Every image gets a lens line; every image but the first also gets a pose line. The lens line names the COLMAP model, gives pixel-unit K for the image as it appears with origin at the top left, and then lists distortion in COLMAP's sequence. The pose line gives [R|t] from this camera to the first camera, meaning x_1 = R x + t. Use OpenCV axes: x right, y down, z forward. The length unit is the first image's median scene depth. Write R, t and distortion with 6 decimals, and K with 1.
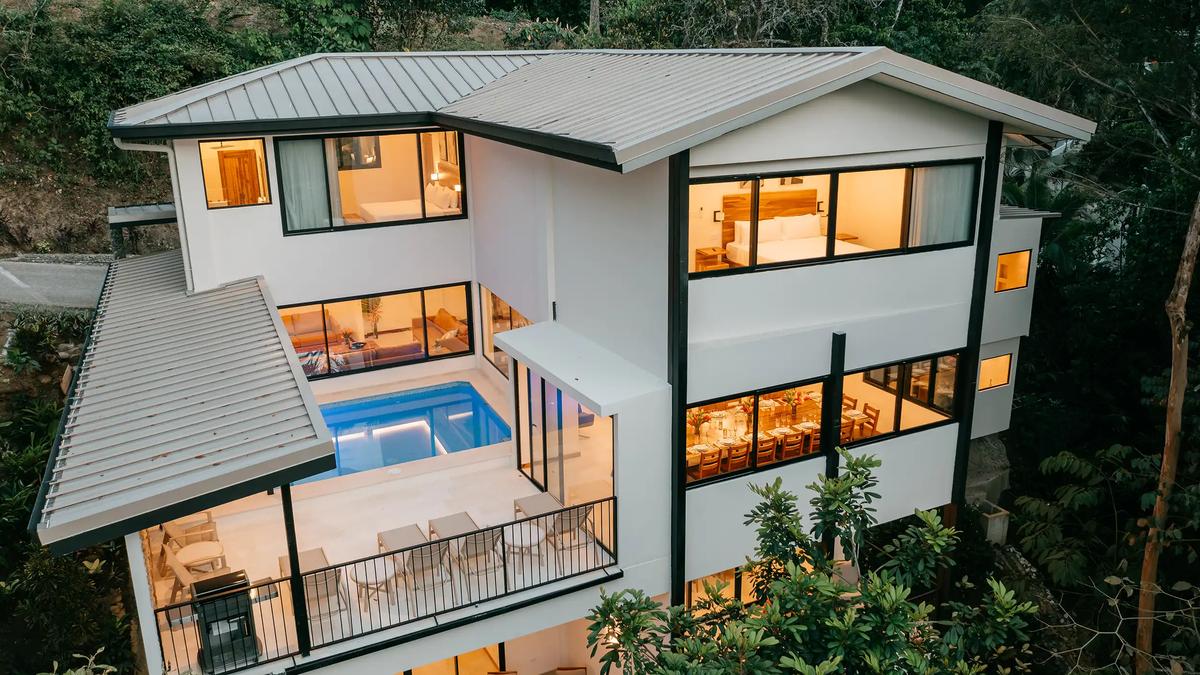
lens RADIAL K [[942.7, 0, 603.3], [0, 942.7, 339.1], [0, 0, 1]] dist [-0.000667, -0.012225]
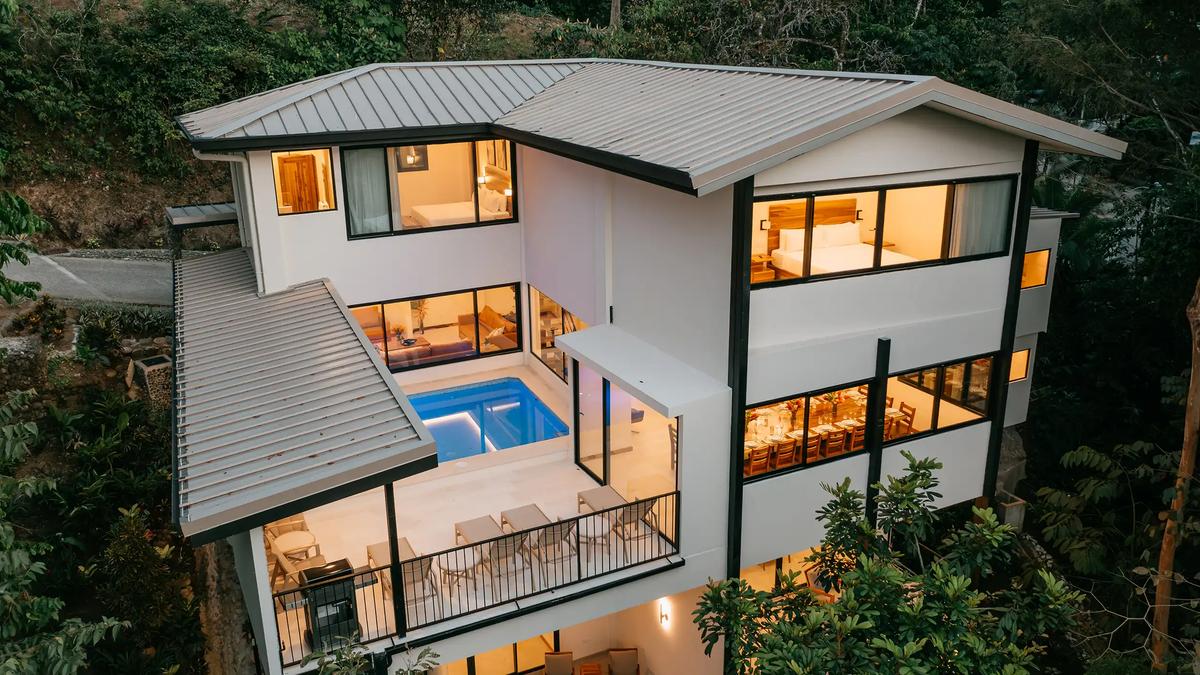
lens RADIAL K [[942.7, 0, 603.4], [0, 942.7, 338.4], [0, 0, 1]] dist [-0.000667, -0.012225]
pose [[0.999993, 0.003190, -0.001806, -0.057379], [-0.003160, 0.999864, 0.016175, -0.019799], [0.001857, -0.016169, 0.999868, -0.061193]]
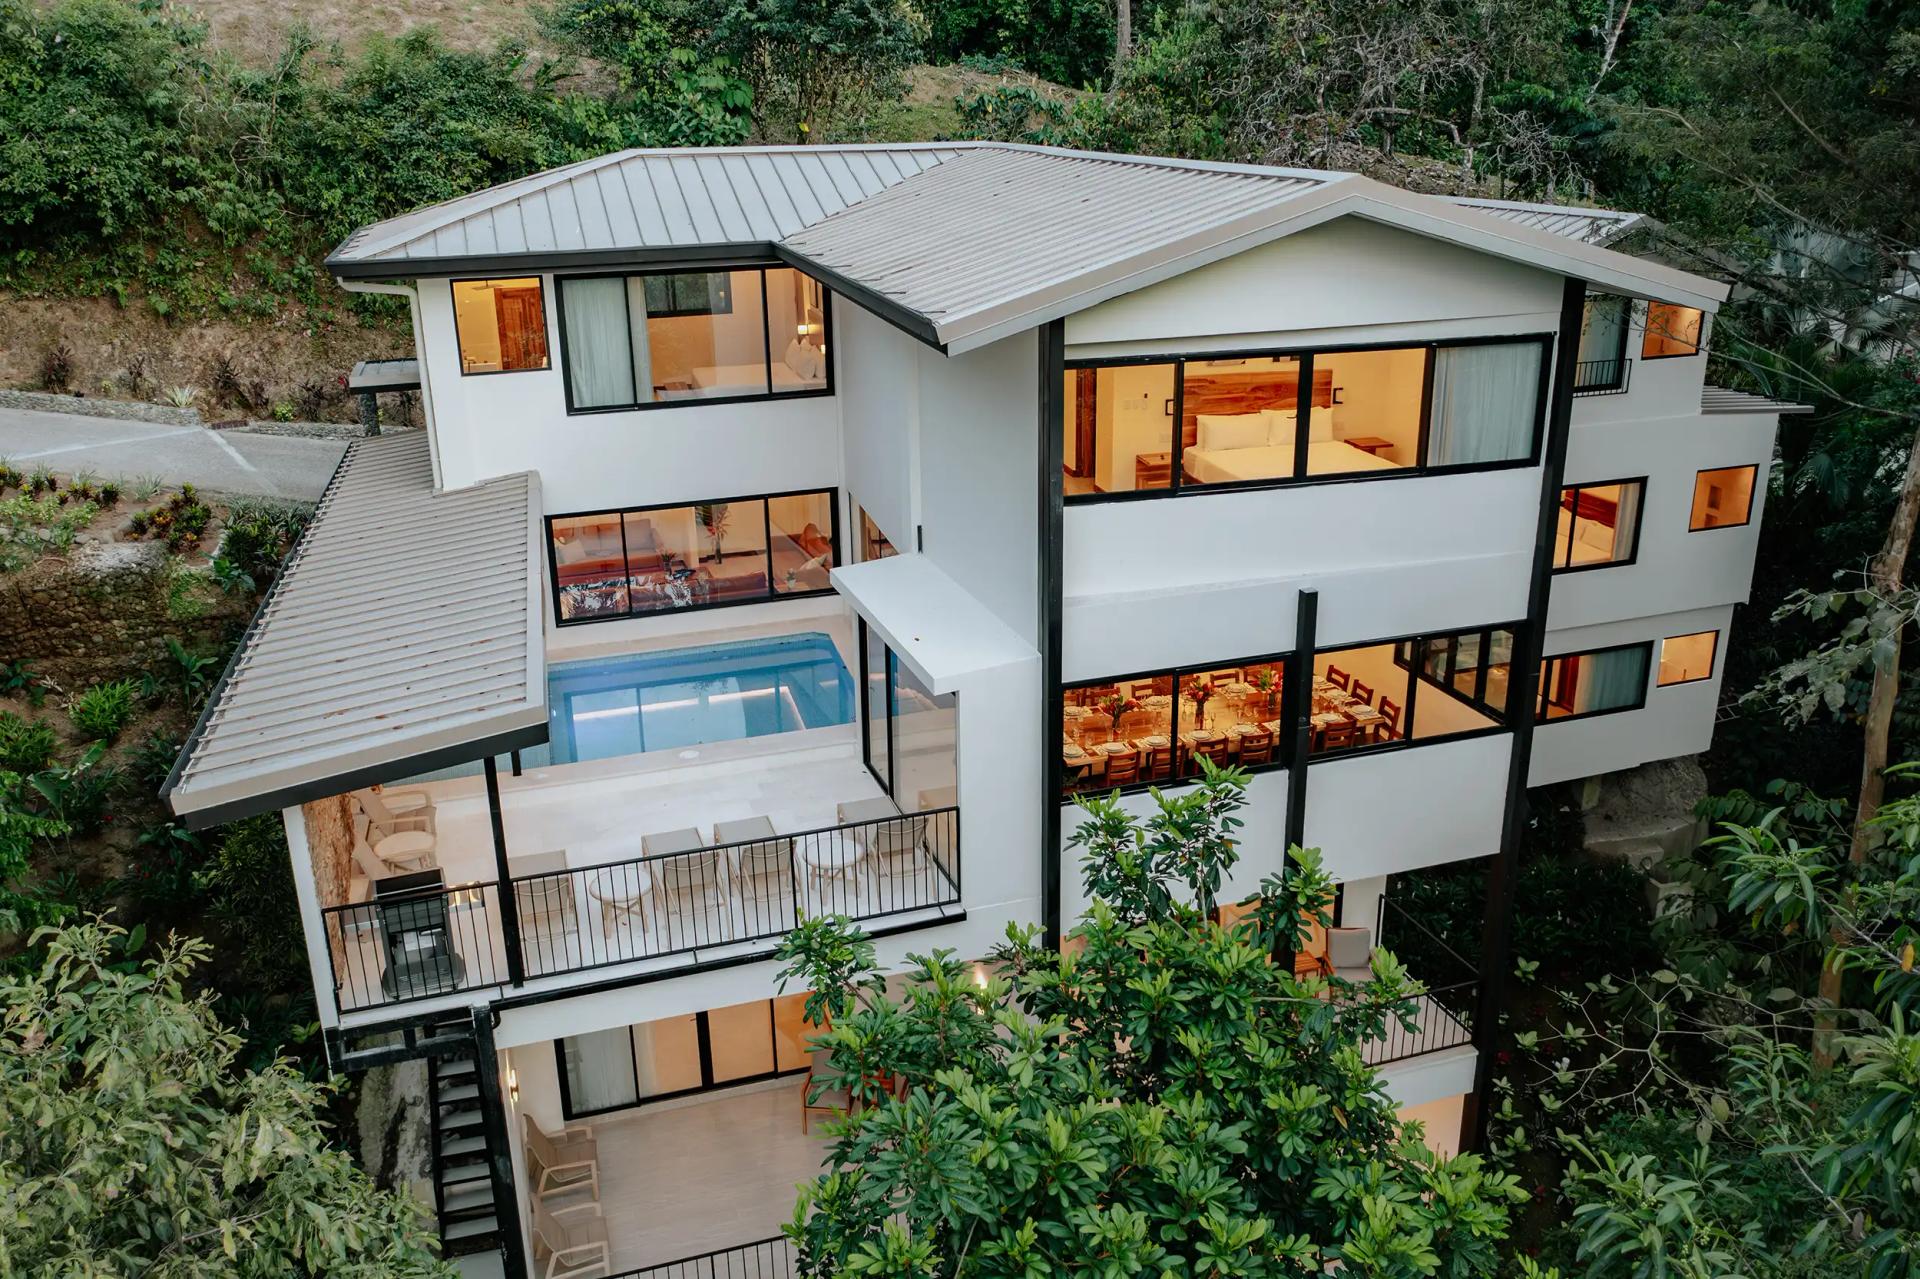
lens RADIAL K [[1509.1, 0, 968.5], [0, 1509.1, 644.1], [0, 0, 1]] dist [-0.010264, -0.010580]
pose [[0.989263, 0.050072, -0.137302, 0.136222], [-0.043065, 0.997636, 0.053545, -0.013141], [0.139658, -0.047057, 0.989081, -0.093016]]
